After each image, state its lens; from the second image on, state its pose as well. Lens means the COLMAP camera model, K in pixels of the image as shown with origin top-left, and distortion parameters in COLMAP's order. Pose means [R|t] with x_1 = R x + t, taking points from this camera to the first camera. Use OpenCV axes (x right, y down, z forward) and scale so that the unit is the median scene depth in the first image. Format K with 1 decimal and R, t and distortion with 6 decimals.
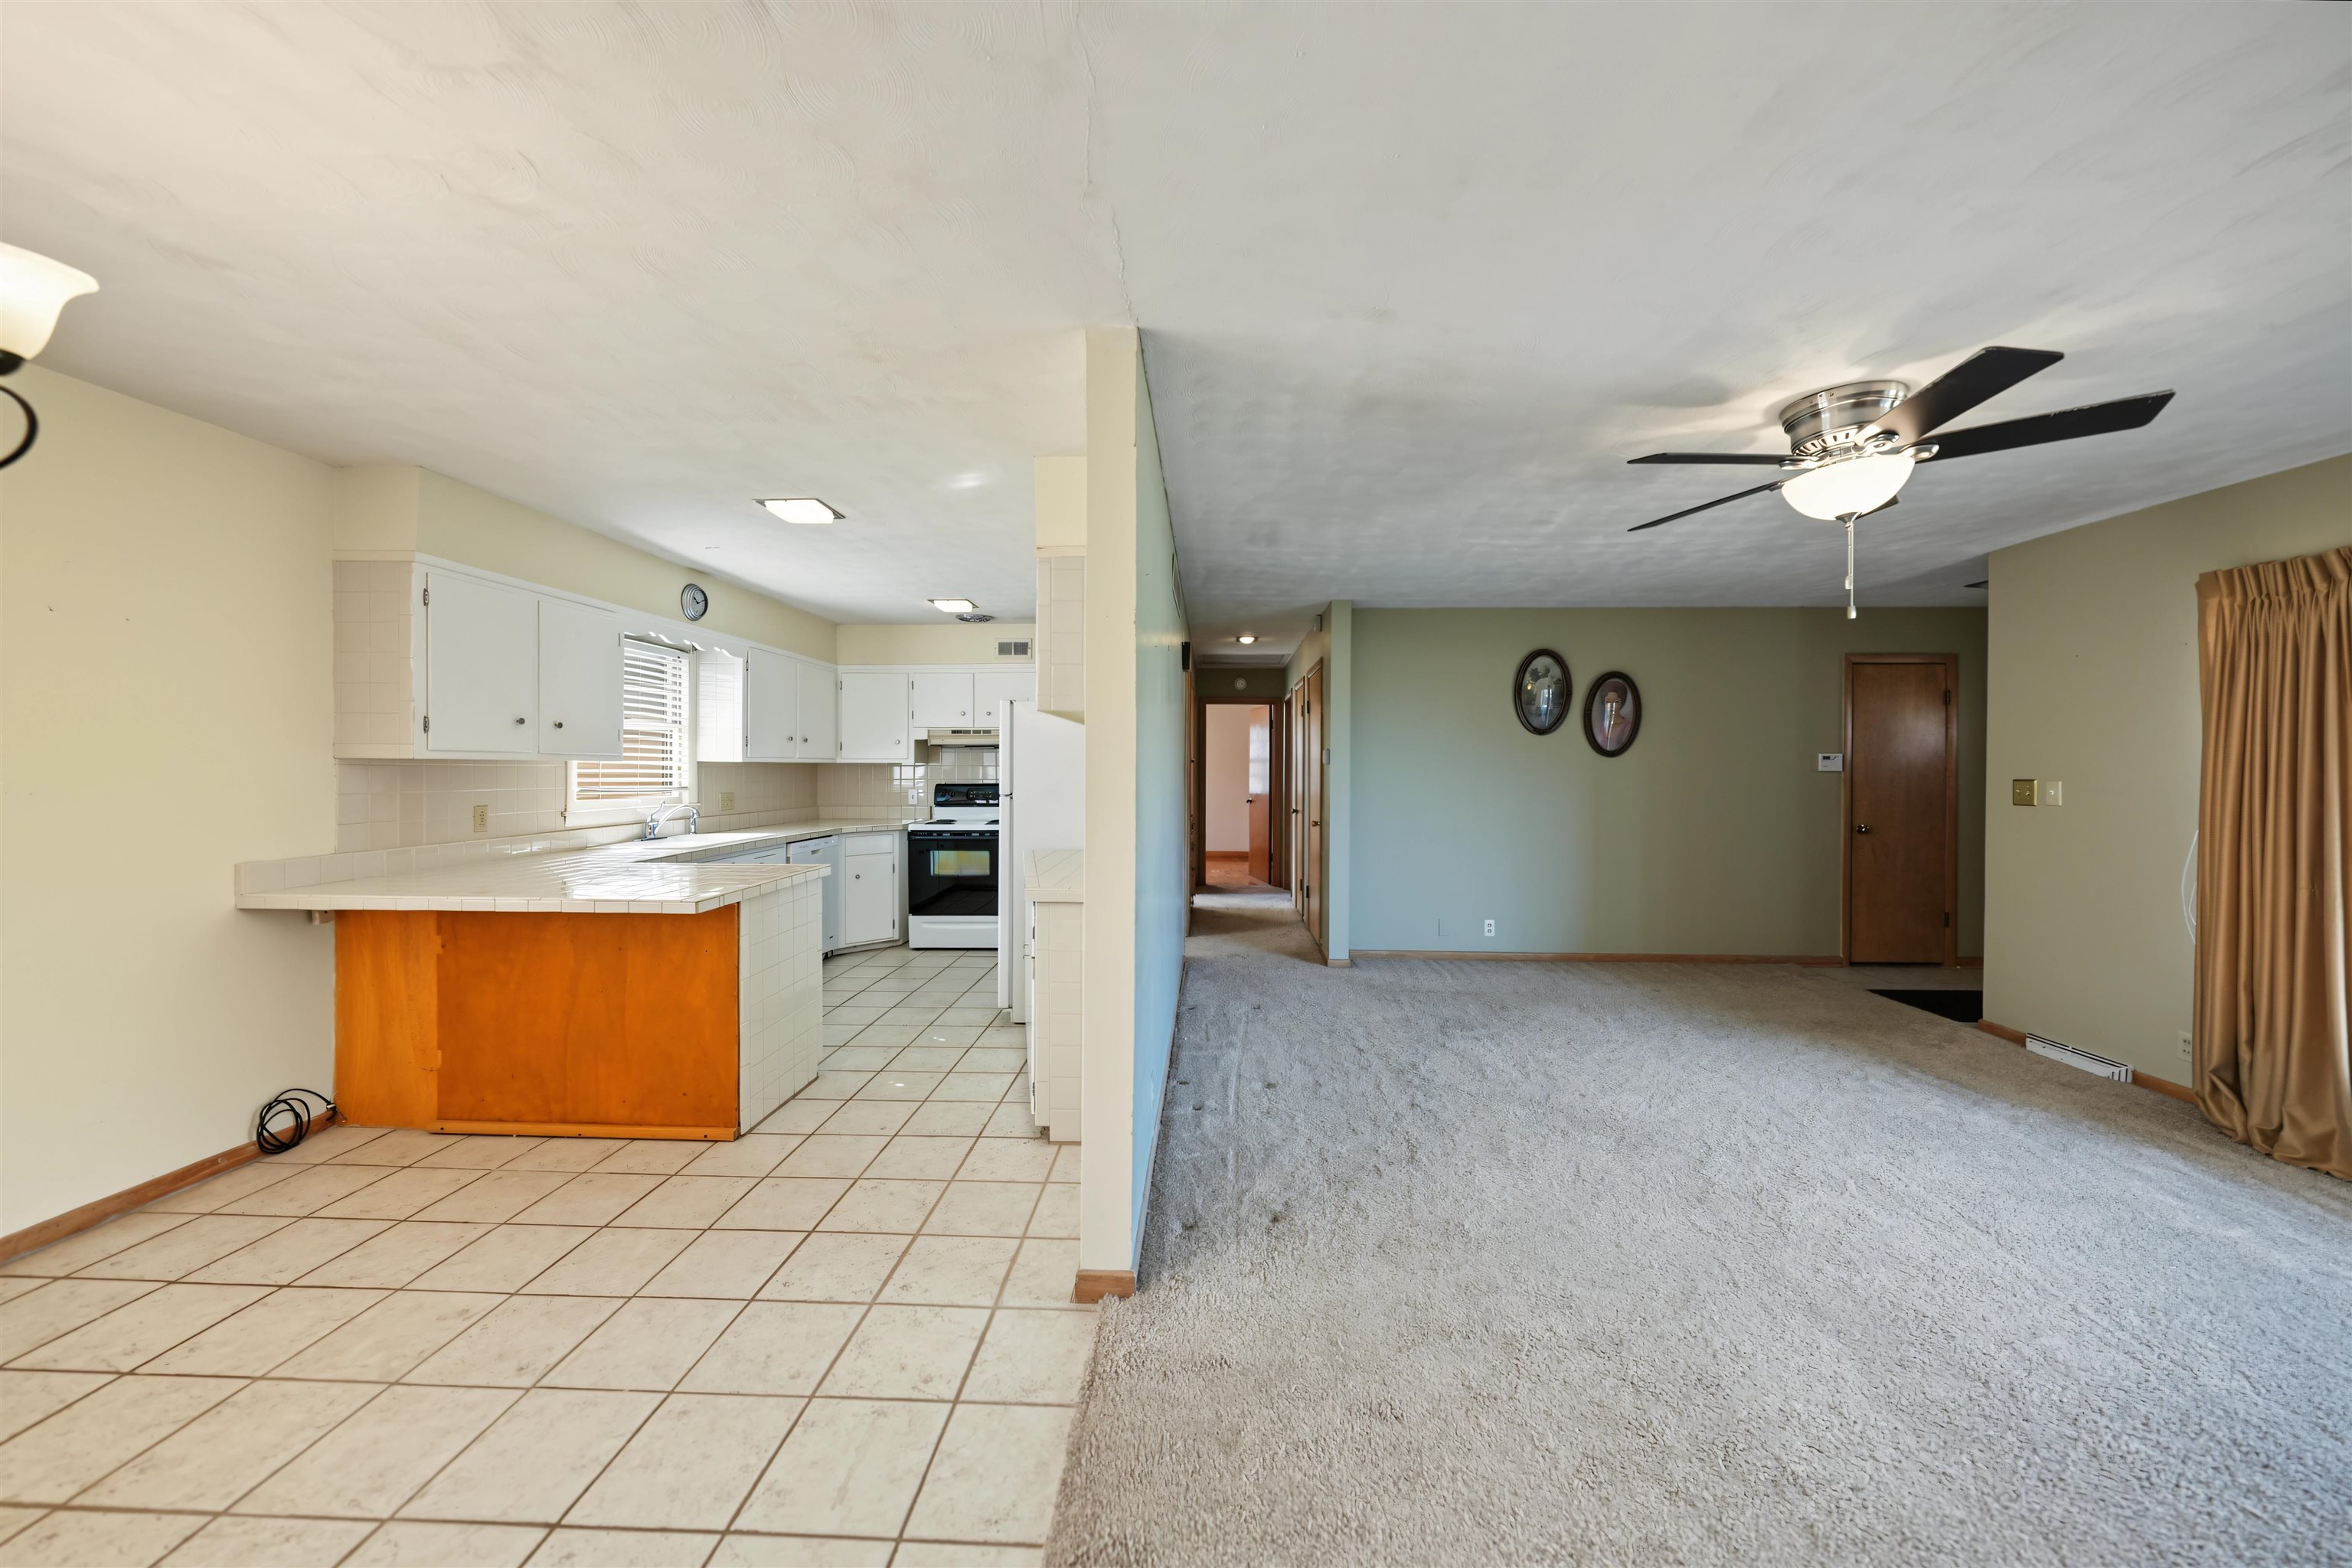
lens RADIAL K [[817.7, 0, 1179.8], [0, 817.7, 769.0], [0, 0, 1]] dist [-0.000329, -0.000134]
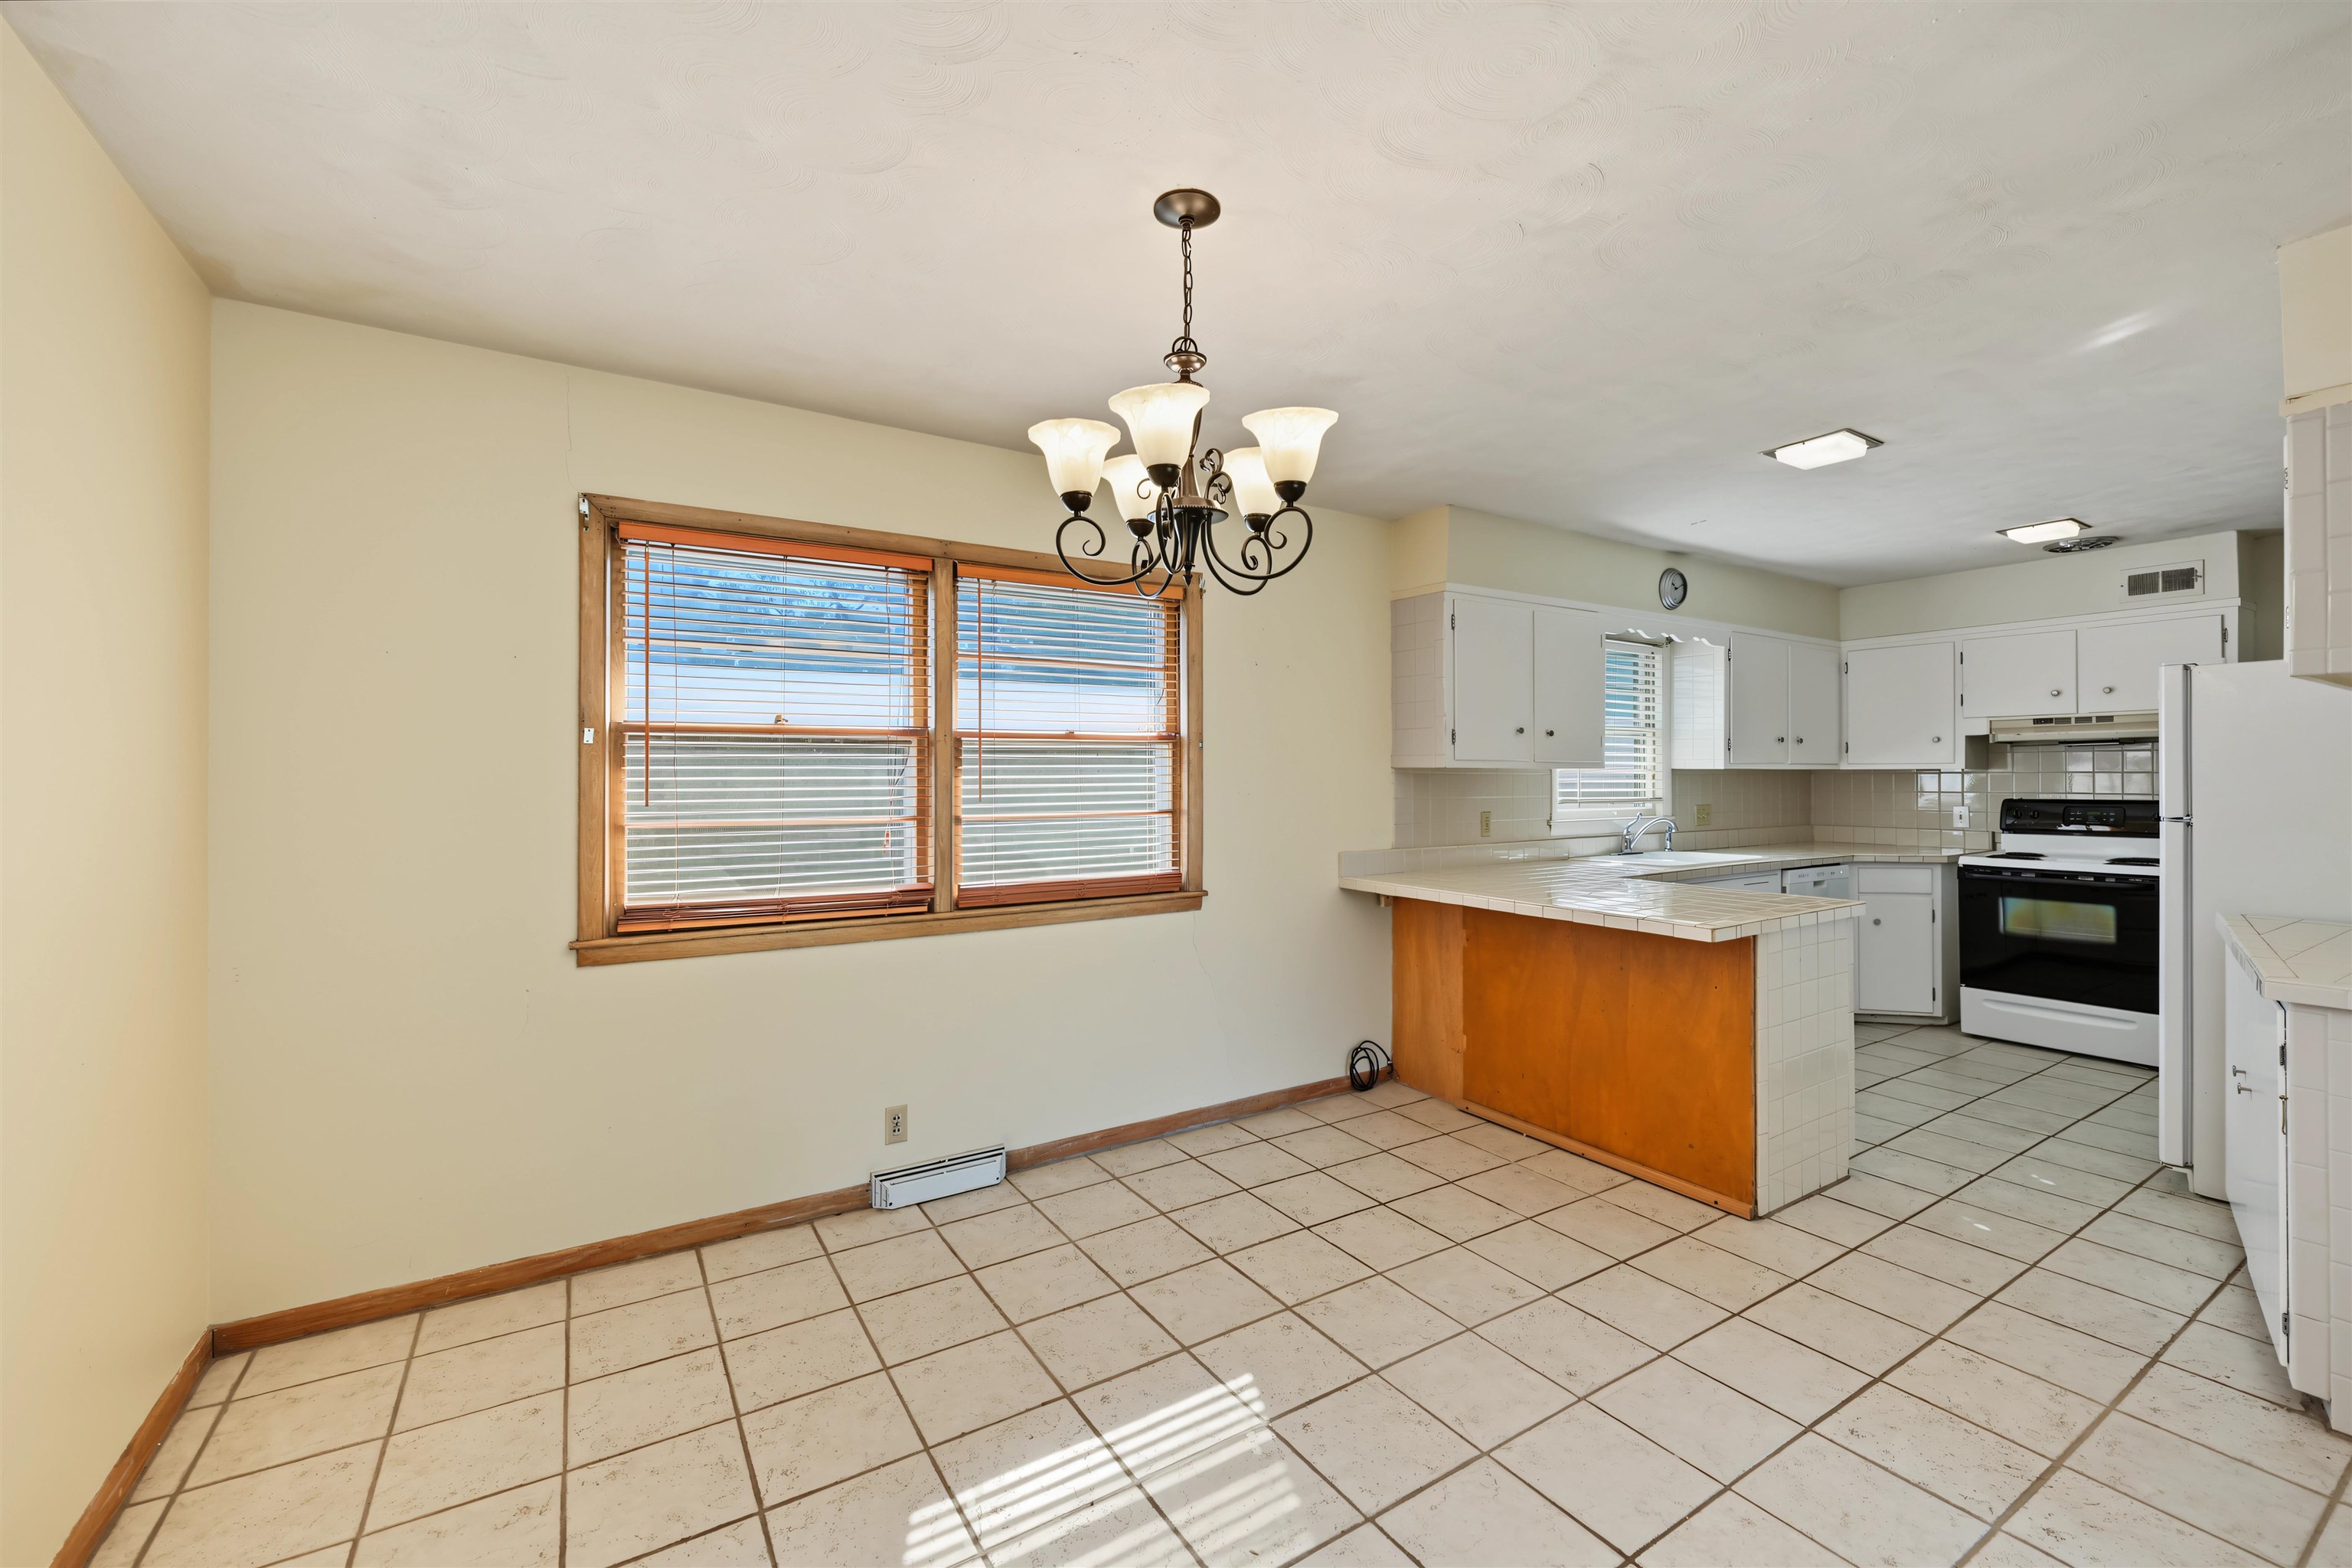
lens RADIAL K [[965.5, 0, 1186.5], [0, 965.5, 771.3], [0, 0, 1]] dist [-0.003001, 0.001085]
pose [[0.571973, -0.005158, -0.820256, -0.043954], [-0.000491, 0.999978, -0.006630, 0.000636], [0.820272, 0.004195, 0.571958, -0.030287]]
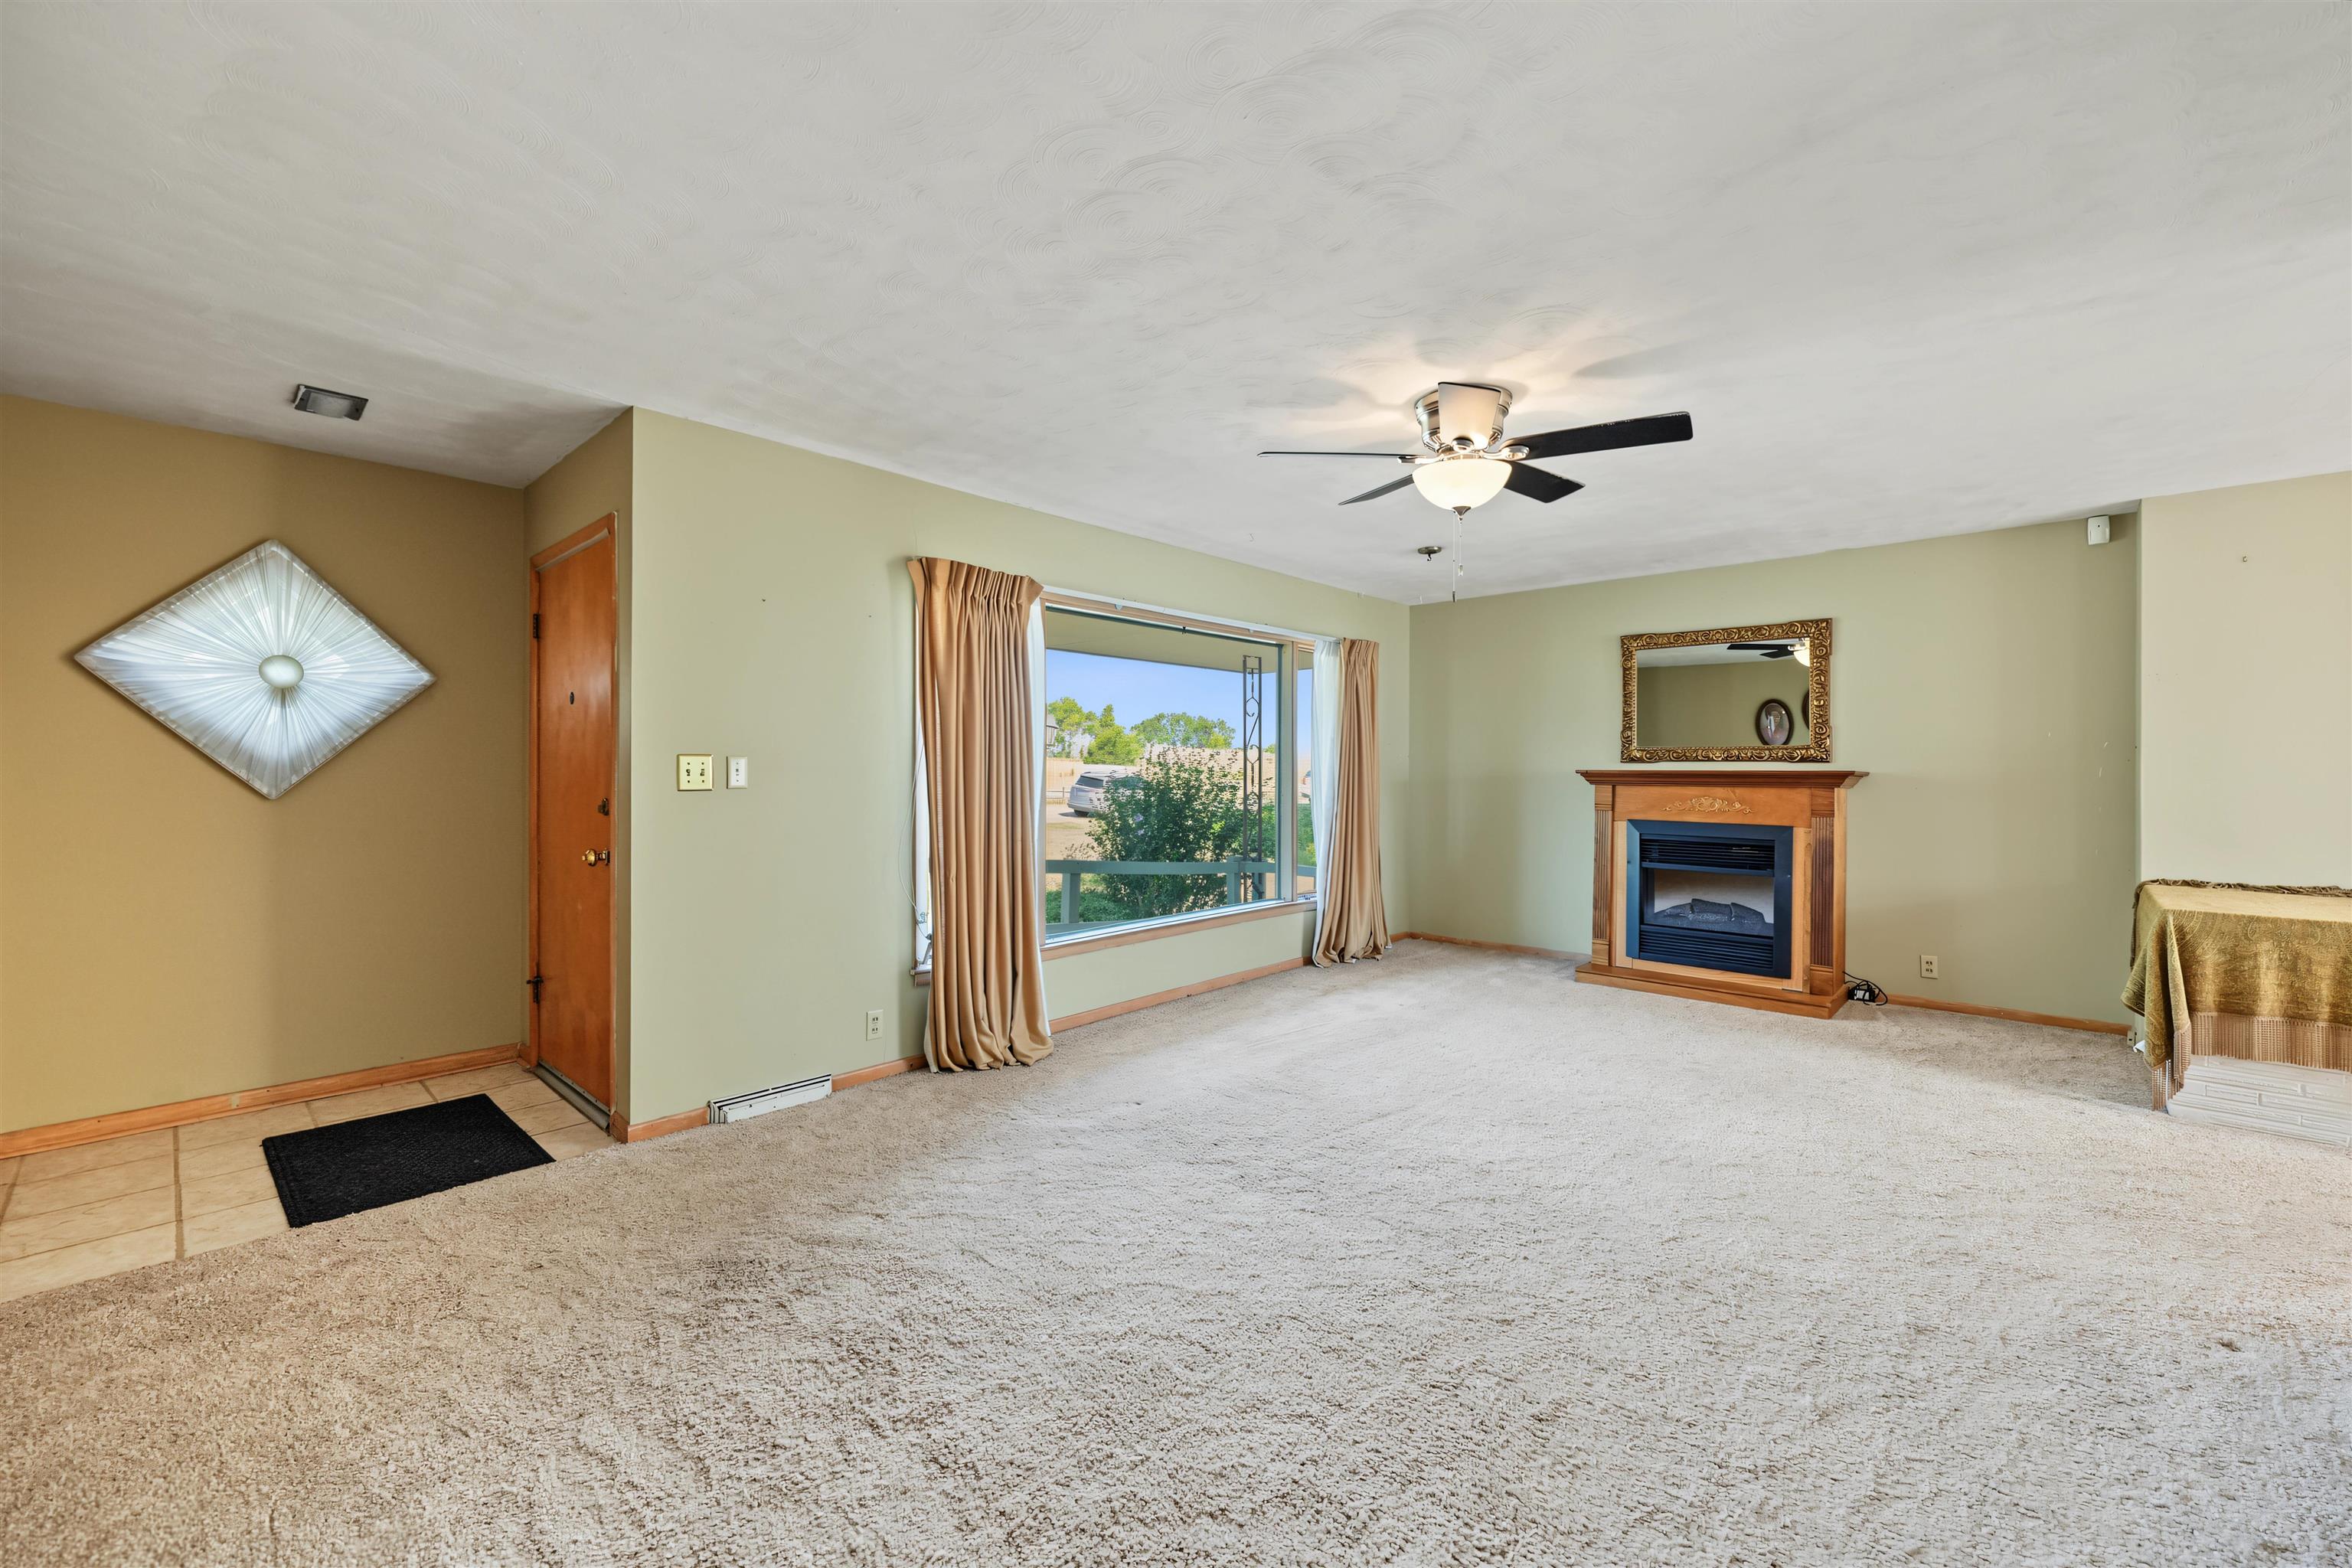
lens RADIAL K [[936.5, 0, 1193.0], [0, 936.5, 772.3], [0, 0, 1]] dist [-0.003857, 0.001365]
pose [[-0.764110, -0.006667, 0.645051, 0.161774], [-0.001996, 0.999966, 0.007971, 0.018491], [-0.645083, 0.004803, -0.764098, 1.268286]]
